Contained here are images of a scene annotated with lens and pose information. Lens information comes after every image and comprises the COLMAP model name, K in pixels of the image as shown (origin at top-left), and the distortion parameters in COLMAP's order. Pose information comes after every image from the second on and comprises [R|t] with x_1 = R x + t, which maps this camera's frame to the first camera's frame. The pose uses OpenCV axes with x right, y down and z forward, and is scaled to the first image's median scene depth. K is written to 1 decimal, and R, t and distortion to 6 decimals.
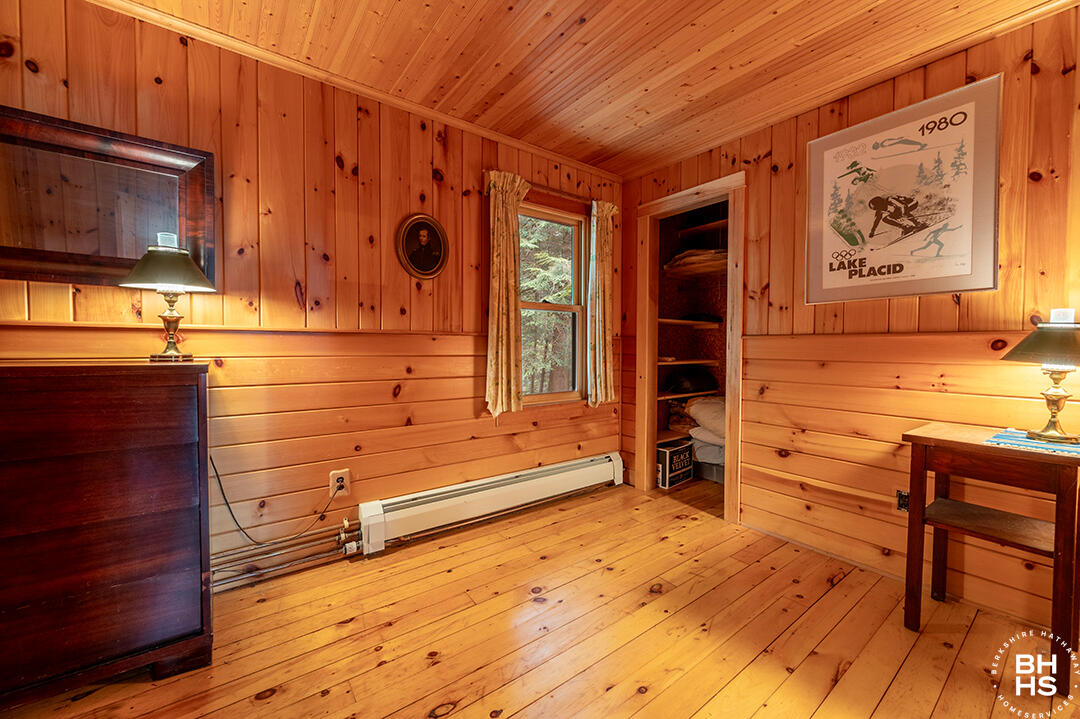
lens RADIAL K [[427.5, 0, 540.7], [0, 427.5, 360.5], [0, 0, 1]] dist [-0.000628, 0.000015]
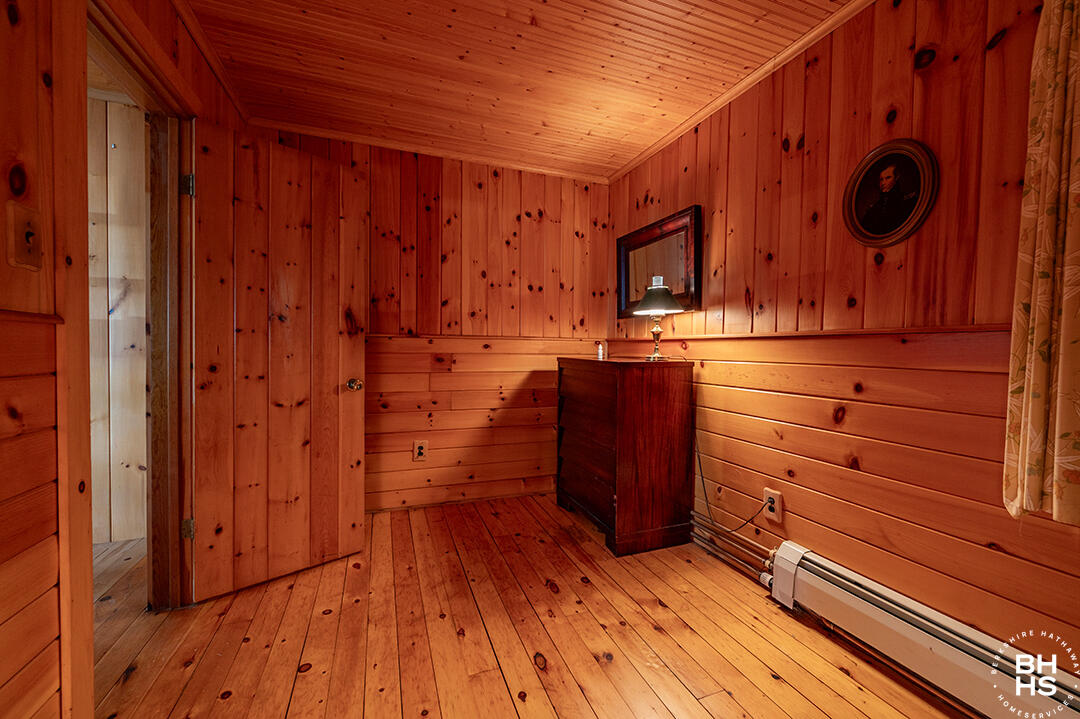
lens RADIAL K [[427.5, 0, 538.3], [0, 427.5, 357.8], [0, 0, 1]] dist [-0.000628, 0.000015]
pose [[-0.283744, 0.014139, -0.958796, 0.531949], [-0.040495, 0.998823, 0.026713, -0.024837], [0.958044, 0.046406, -0.282838, 0.775965]]
